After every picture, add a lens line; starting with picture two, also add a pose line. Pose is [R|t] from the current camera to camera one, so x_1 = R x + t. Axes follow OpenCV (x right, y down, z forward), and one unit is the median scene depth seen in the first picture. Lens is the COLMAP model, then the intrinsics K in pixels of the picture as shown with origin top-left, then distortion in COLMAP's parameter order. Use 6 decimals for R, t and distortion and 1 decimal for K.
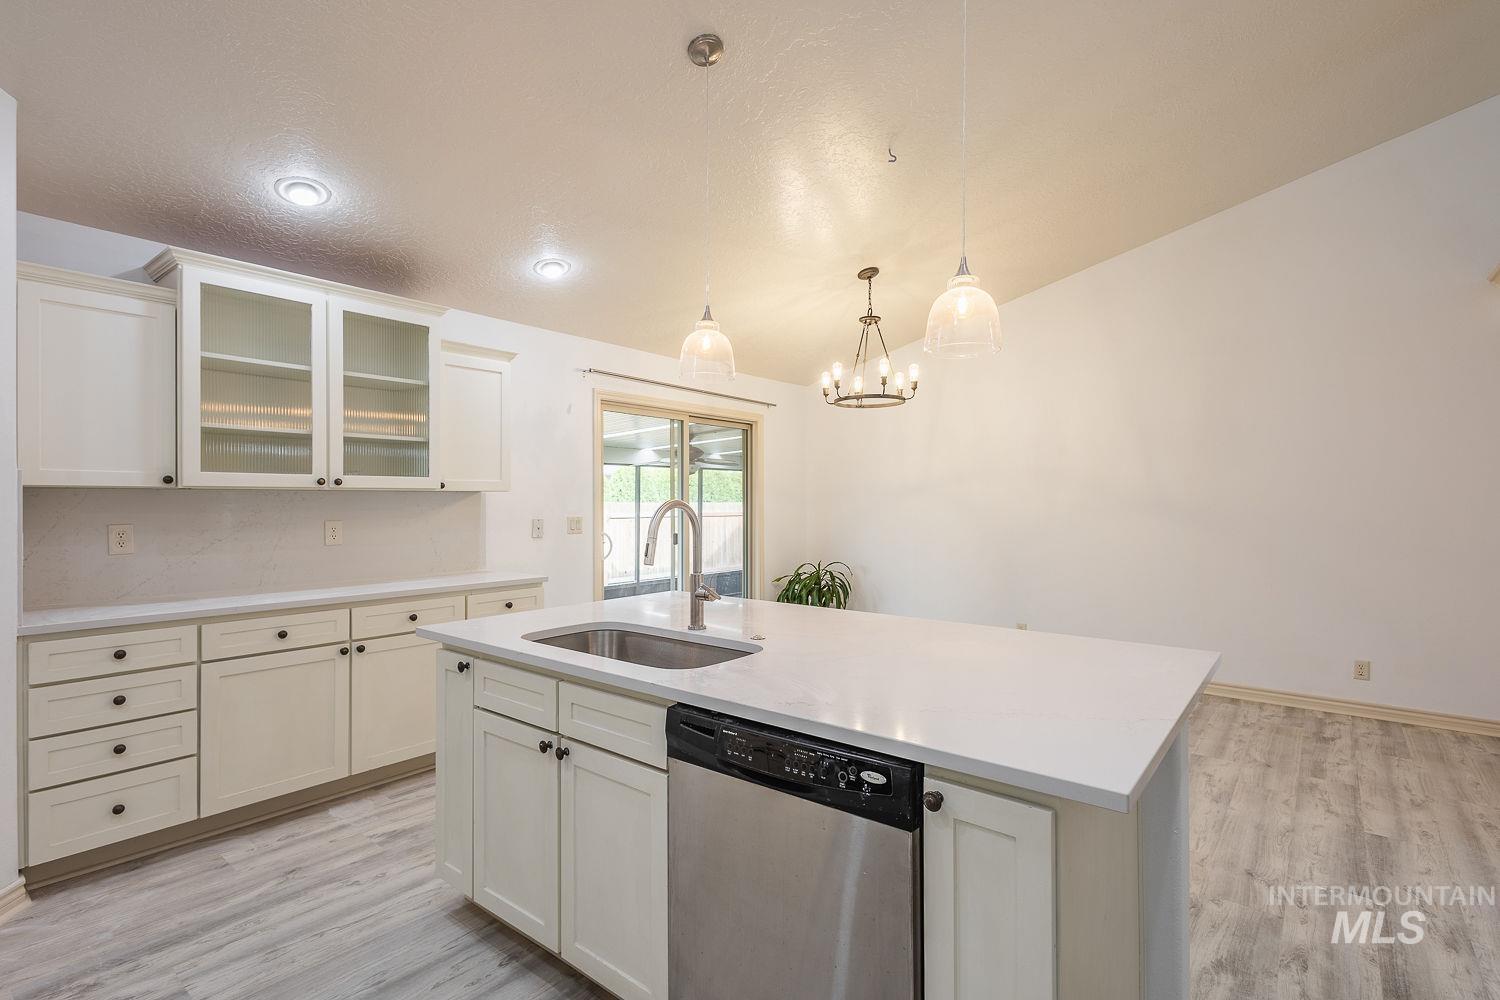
lens RADIAL K [[704.7, 0, 750.5], [0, 704.7, 499.6], [0, 0, 1]] dist [0.010650, -0.004007]
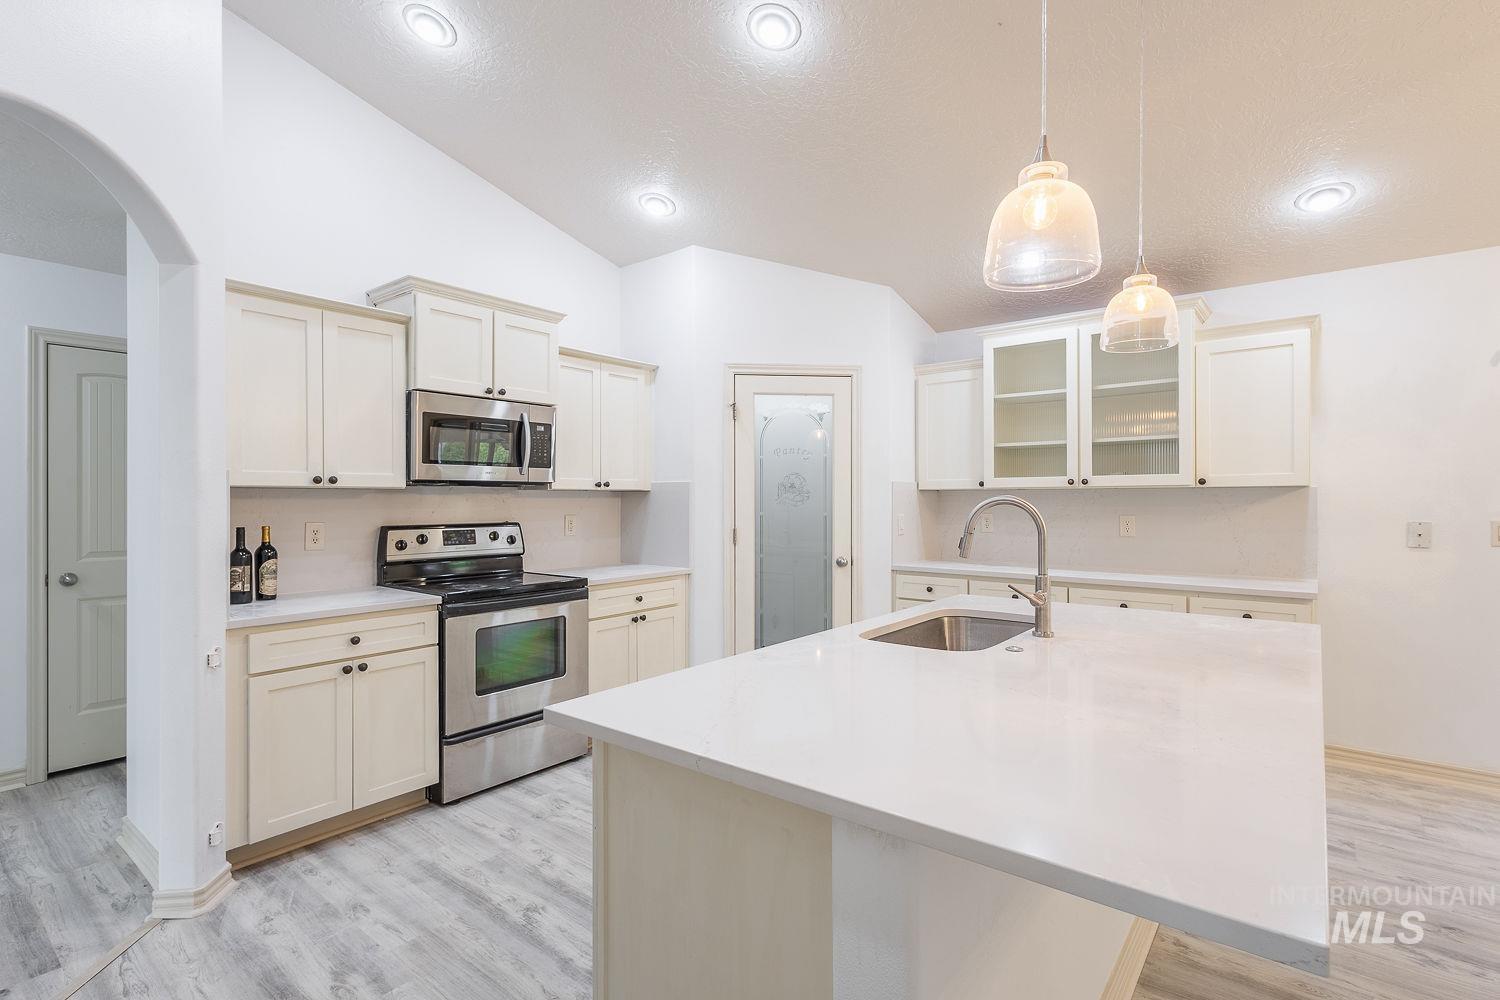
lens RADIAL K [[704.7, 0, 748.9], [0, 704.7, 499.2], [0, 0, 1]] dist [0.010650, -0.004007]
pose [[0.001785, -0.000440, -0.999998, 0.612449], [0.002431, 0.999997, -0.000436, 0.003697], [0.999995, -0.002431, 0.001787, 0.446488]]
